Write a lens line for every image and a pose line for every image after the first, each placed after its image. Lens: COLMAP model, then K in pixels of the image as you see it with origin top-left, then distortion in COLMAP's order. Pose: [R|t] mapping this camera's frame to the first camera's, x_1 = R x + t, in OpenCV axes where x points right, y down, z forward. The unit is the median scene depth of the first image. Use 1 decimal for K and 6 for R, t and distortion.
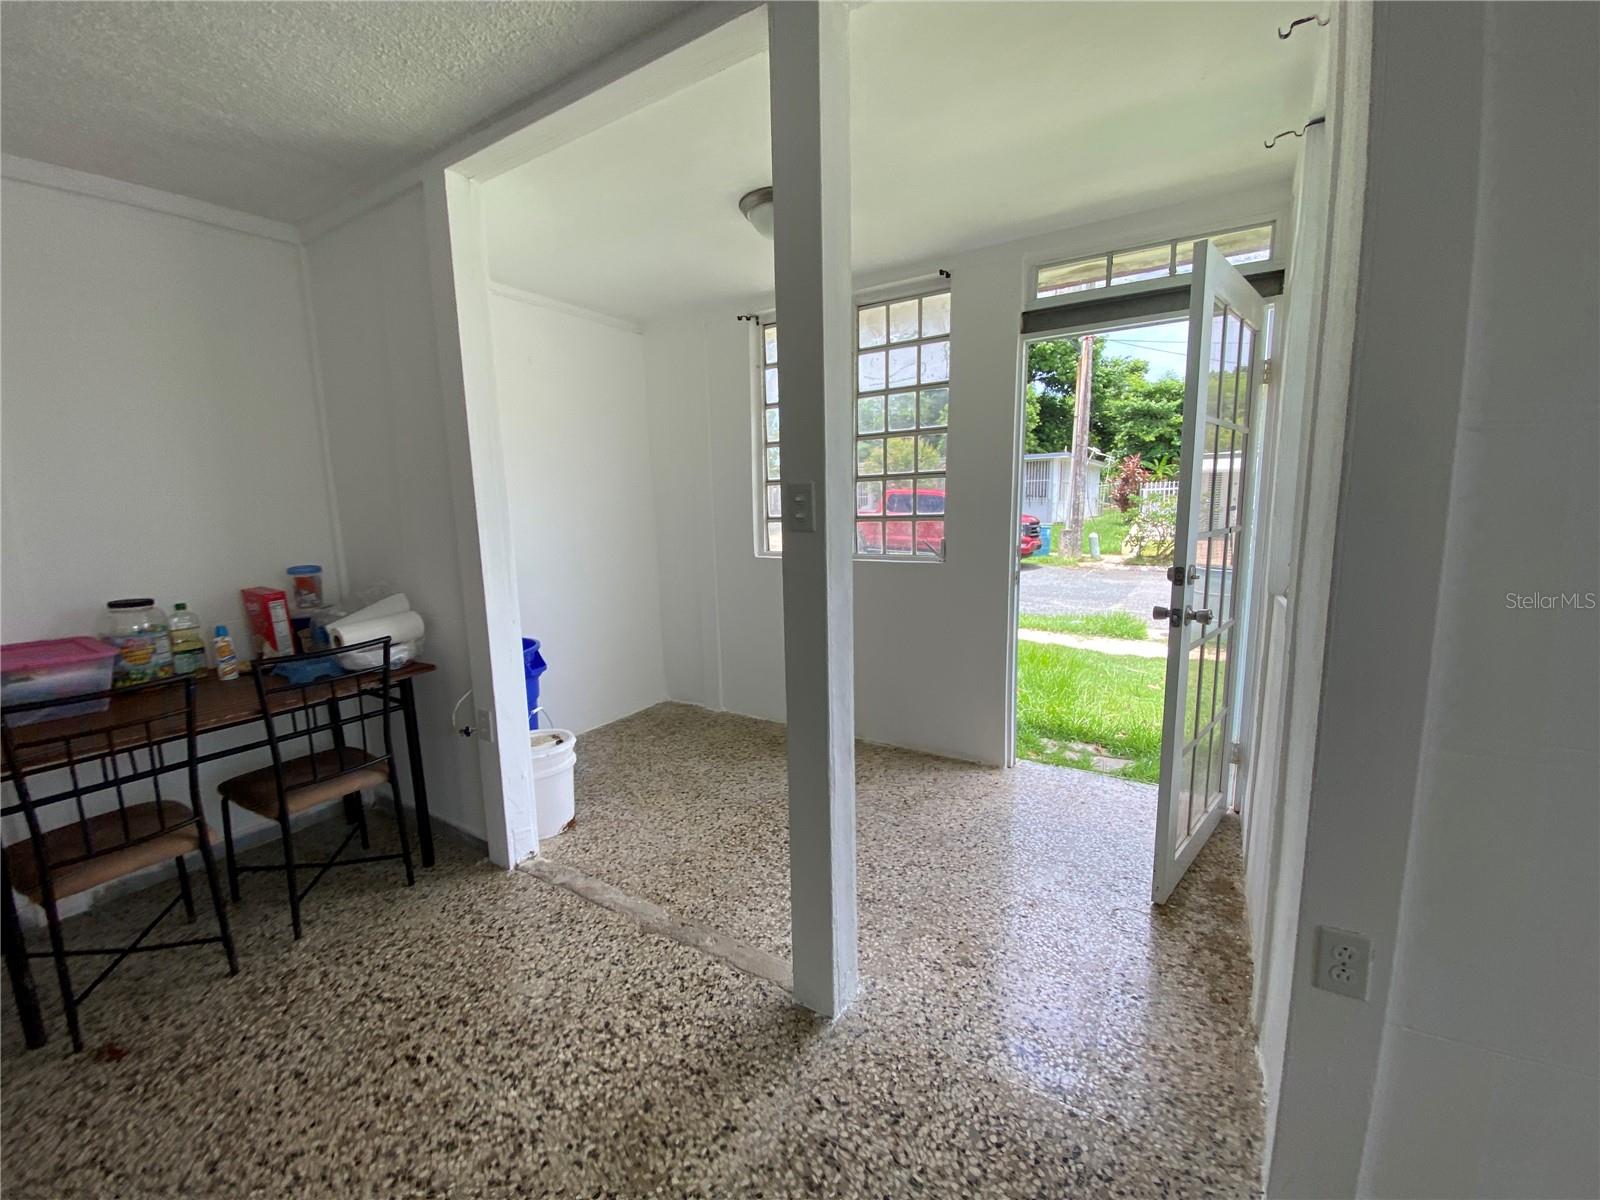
lens RADIAL K [[646.8, 0, 807.4], [0, 646.8, 588.4], [0, 0, 1]] dist [0.027033, -0.020073]
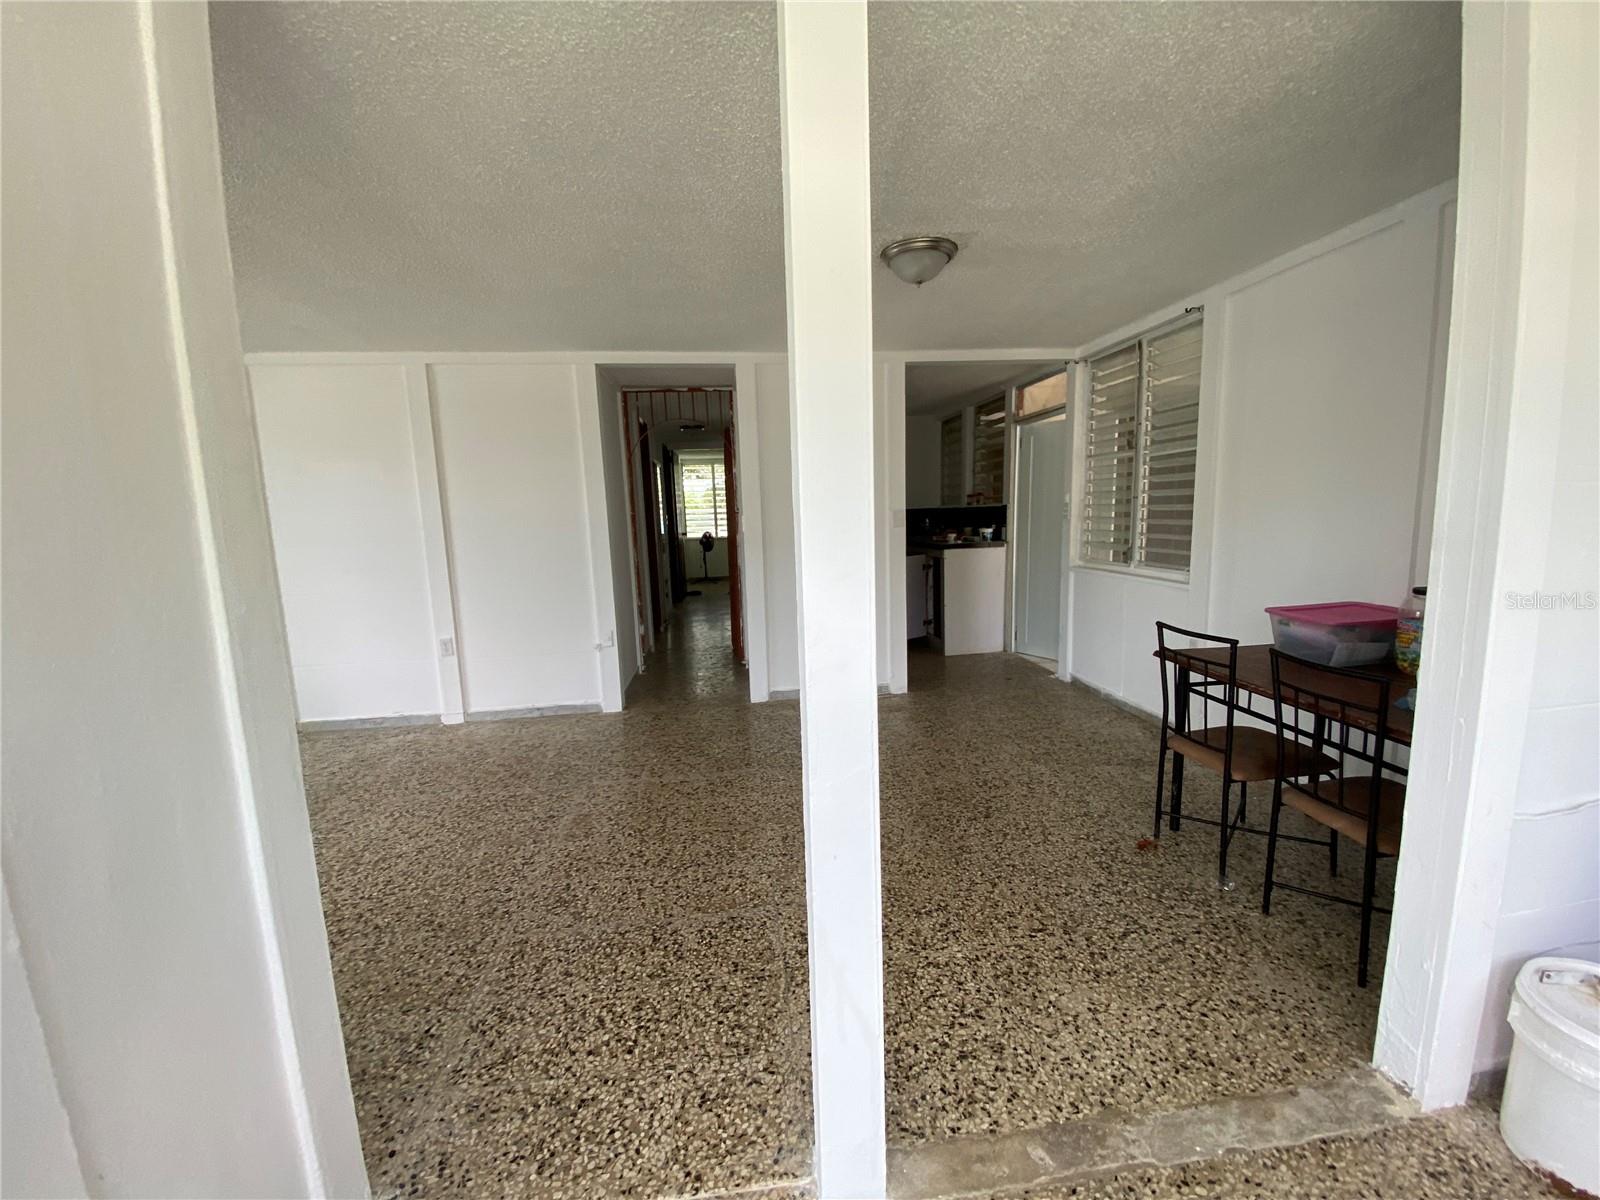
lens RADIAL K [[643.8, 0, 792.8], [0, 643.8, 599.2], [0, 0, 1]] dist [0.026948, -0.022935]
pose [[-0.789471, 0.134030, -0.598975, 0.538621], [-0.028184, 0.966922, 0.253511, -0.278954], [0.613140, 0.217021, -0.759580, 1.670599]]
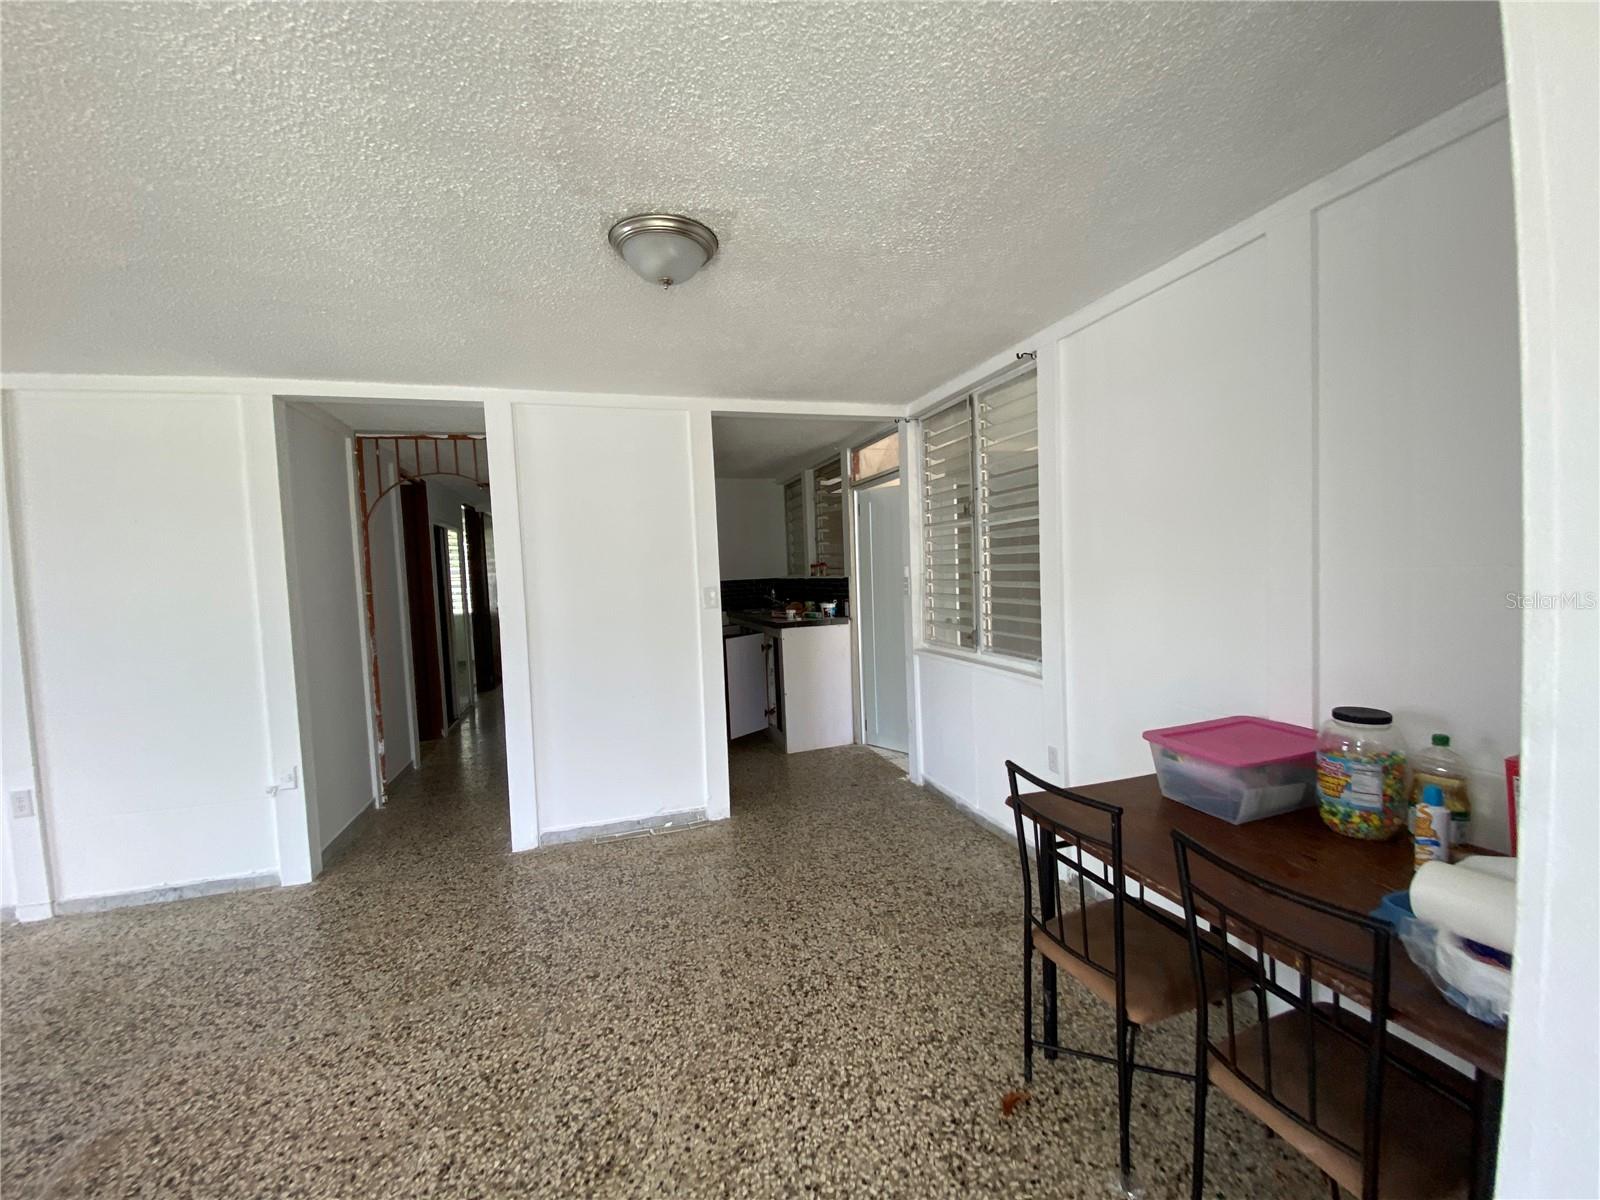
lens RADIAL K [[643.8, 0, 792.8], [0, 643.8, 599.2], [0, 0, 1]] dist [0.026948, -0.022935]
pose [[-0.660012, 0.085728, -0.746348, -0.122188], [-0.041827, 0.987733, 0.150443, -0.270426], [0.750090, 0.130512, -0.648330, 1.406847]]
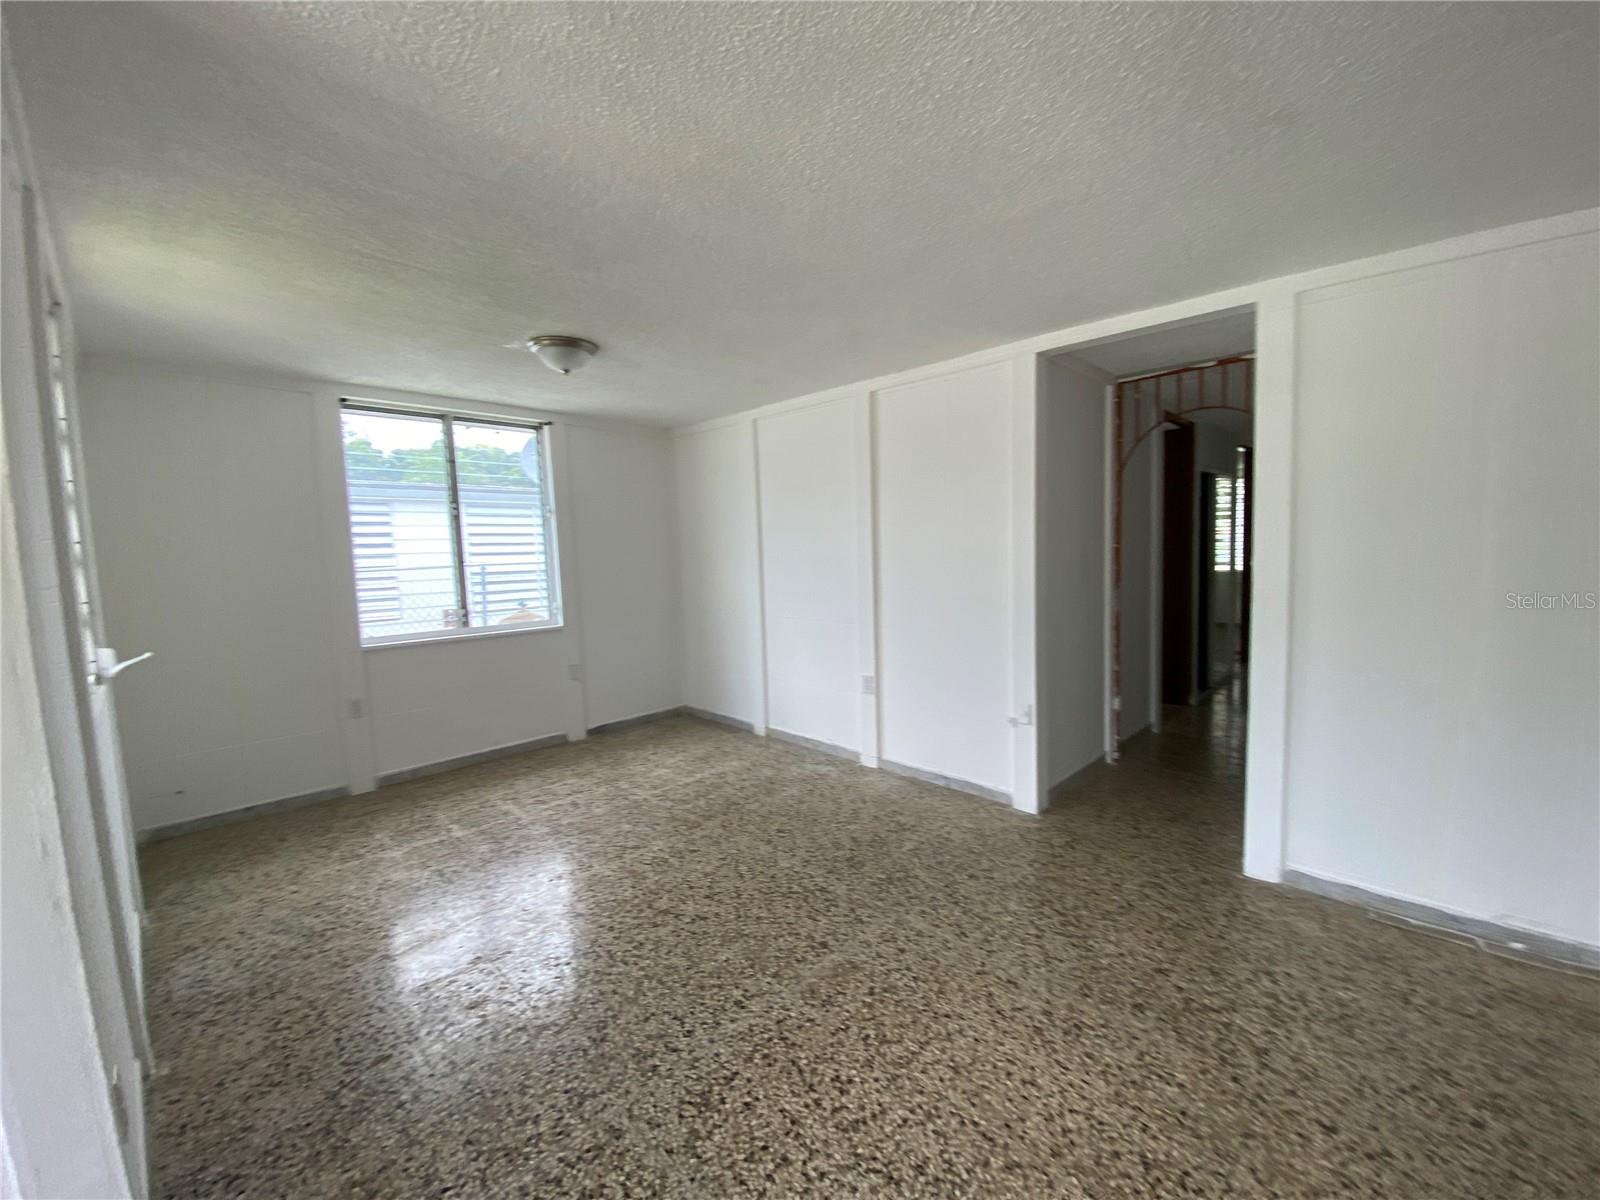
lens RADIAL K [[646.8, 0, 807.4], [0, 646.8, 588.4], [0, 0, 1]] dist [0.027033, -0.020073]
pose [[-0.975163, 0.028342, 0.219666, -0.330486], [0.070971, 0.979469, 0.188687, -0.227662], [-0.209808, 0.199590, -0.957154, 1.150750]]
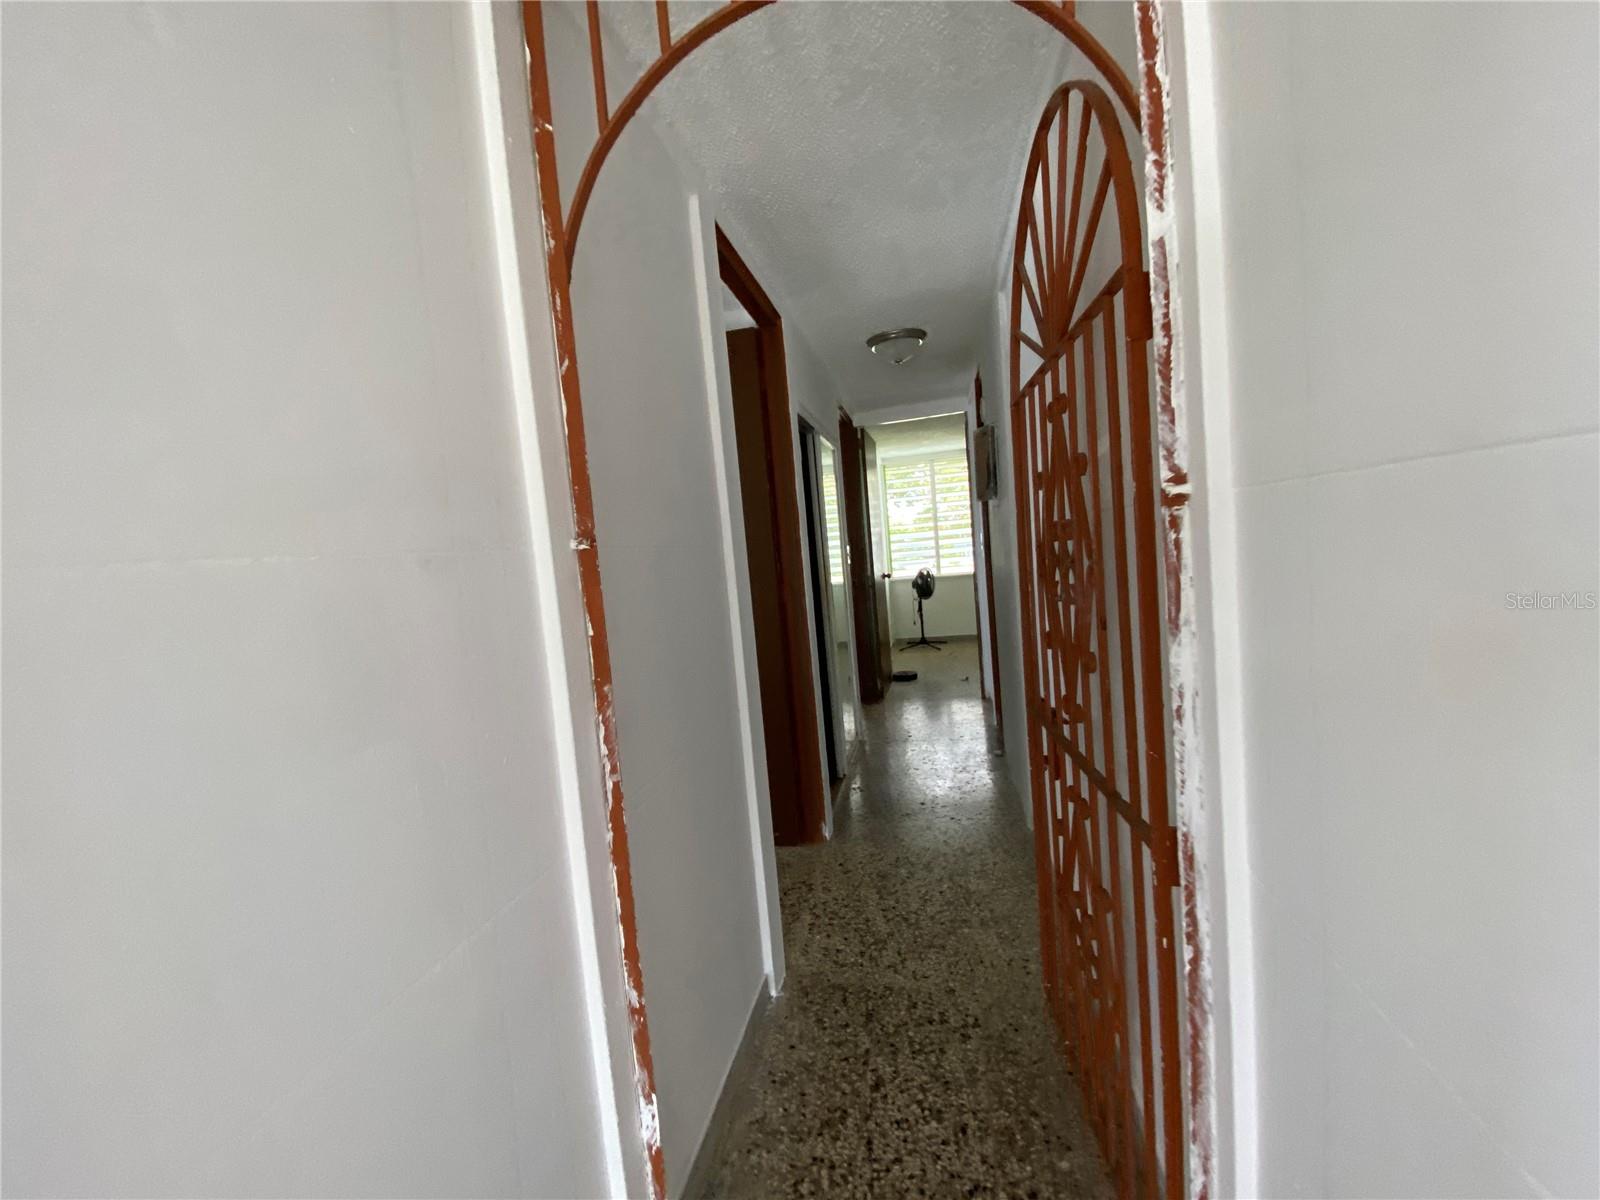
lens RADIAL K [[640.6, 0, 800.0], [0, 640.6, 600.0], [0, 0, 1]] dist [0.051882, -0.044912]
pose [[-0.933885, 0.129725, -0.333213, -0.998306], [0.063157, 0.977061, 0.203378, 0.137684], [0.351953, 0.168887, -0.920655, -1.077768]]
